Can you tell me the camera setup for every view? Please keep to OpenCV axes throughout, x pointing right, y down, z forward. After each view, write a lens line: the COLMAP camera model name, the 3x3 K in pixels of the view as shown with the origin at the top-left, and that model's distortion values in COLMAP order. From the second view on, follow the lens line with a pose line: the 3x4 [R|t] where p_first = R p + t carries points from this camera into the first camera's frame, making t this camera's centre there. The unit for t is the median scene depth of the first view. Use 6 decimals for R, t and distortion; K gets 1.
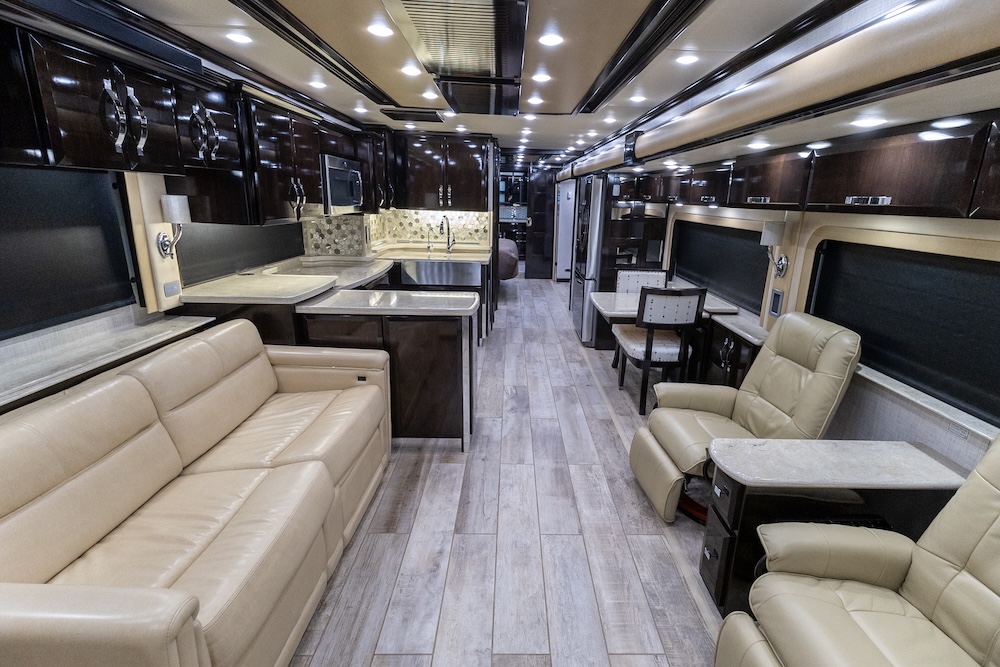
lens RADIAL K [[455.4, 0, 521.8], [0, 455.4, 300.1], [0, 0, 1]] dist [0.016277, 0.000493]
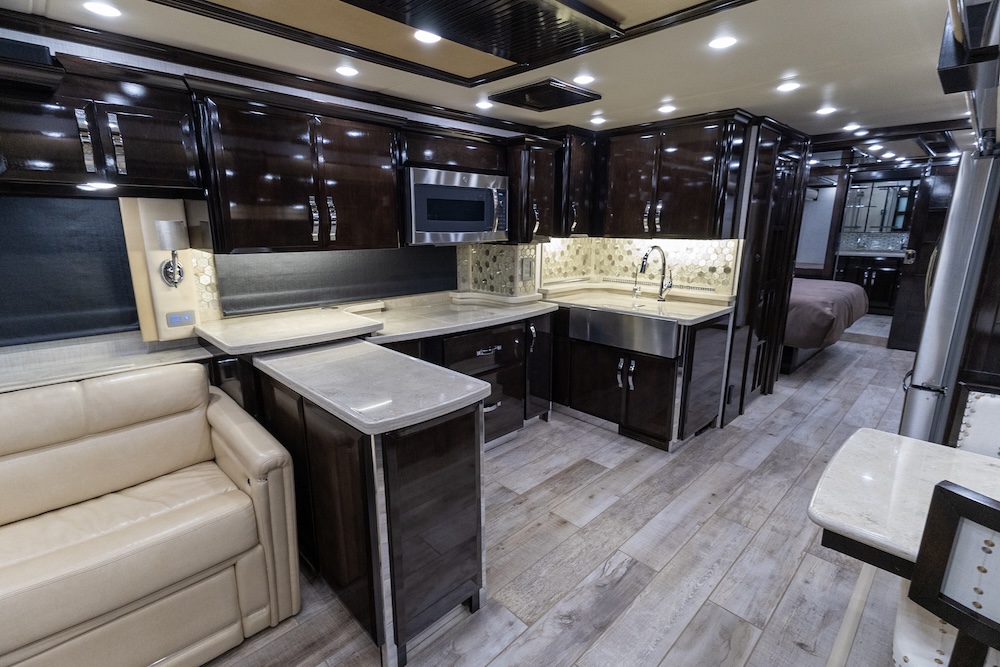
lens RADIAL K [[455.4, 0, 494.1], [0, 455.4, 315.7], [0, 0, 1]] dist [0.016277, 0.000493]
pose [[0.688136, 0.111690, -0.716934, 0.183306], [-0.137283, 0.990276, 0.022505, -0.069880], [0.712477, 0.082936, 0.696777, 0.394233]]
